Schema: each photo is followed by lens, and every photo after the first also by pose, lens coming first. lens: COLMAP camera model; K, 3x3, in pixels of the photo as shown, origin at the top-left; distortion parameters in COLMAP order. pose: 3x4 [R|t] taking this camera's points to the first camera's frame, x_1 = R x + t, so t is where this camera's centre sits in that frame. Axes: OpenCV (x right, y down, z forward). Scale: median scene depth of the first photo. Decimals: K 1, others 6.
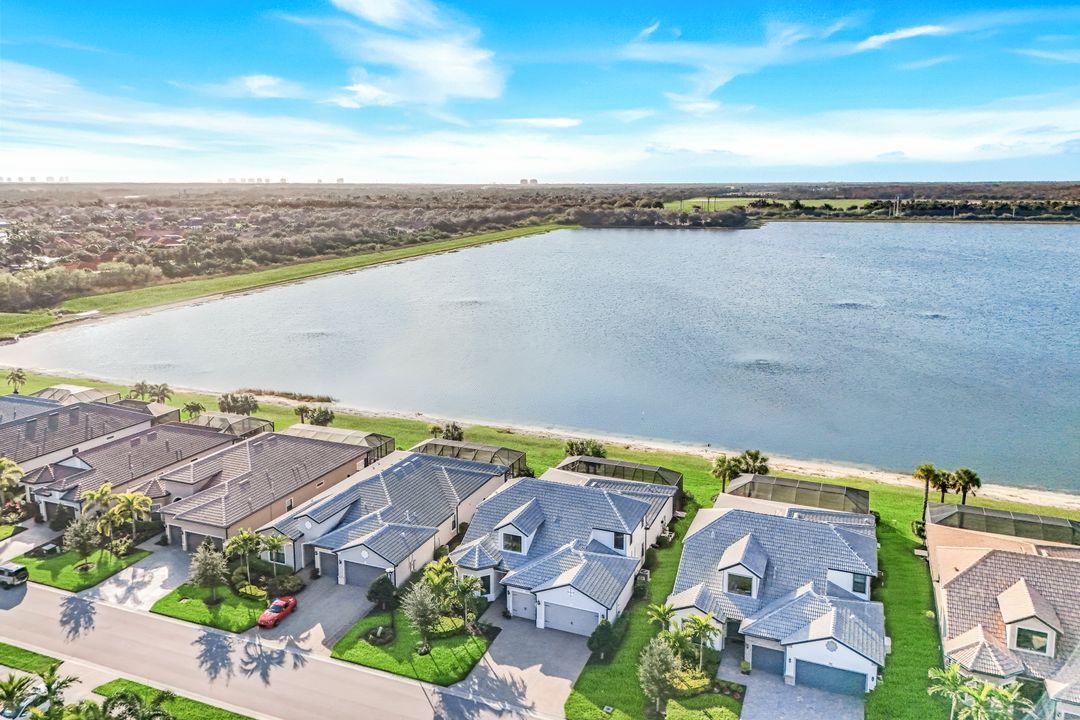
lens RADIAL K [[790.6, 0, 539.0], [0, 790.6, 323.5], [0, 0, 1]] dist [0.085787, -0.082935]
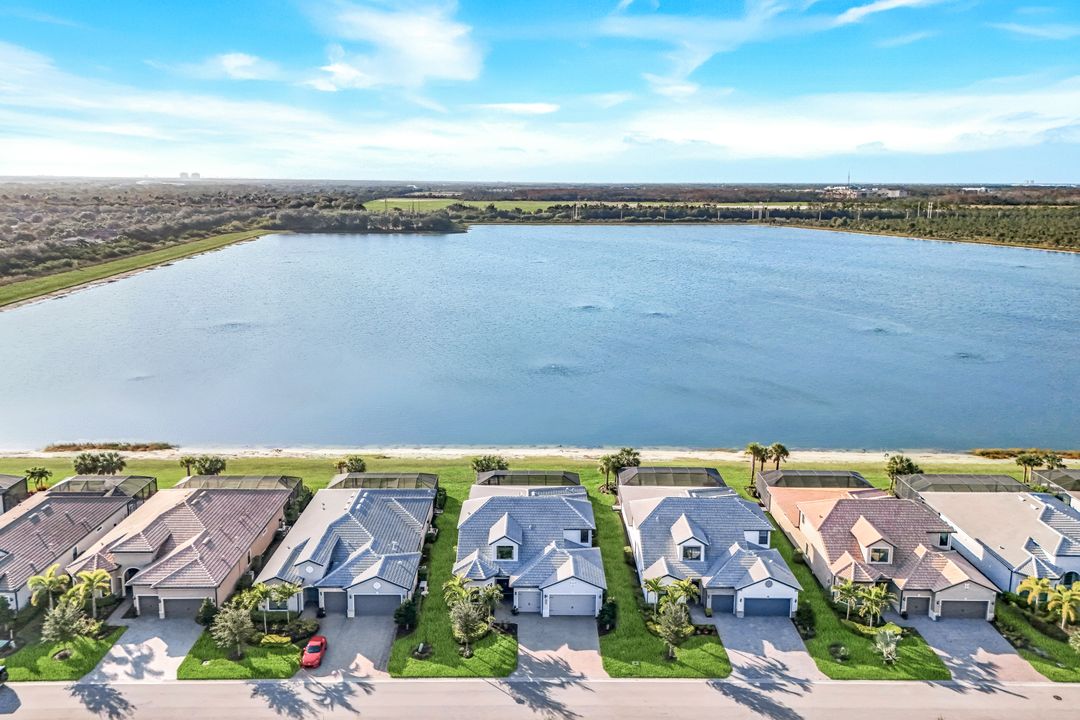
lens RADIAL K [[790.6, 0, 539.0], [0, 790.6, 323.5], [0, 0, 1]] dist [0.085787, -0.082935]
pose [[0.922010, -0.059197, 0.382613, -0.326039], [0.057402, 0.998221, 0.016117, -0.063599], [-0.382887, 0.007103, 0.923768, -0.093077]]
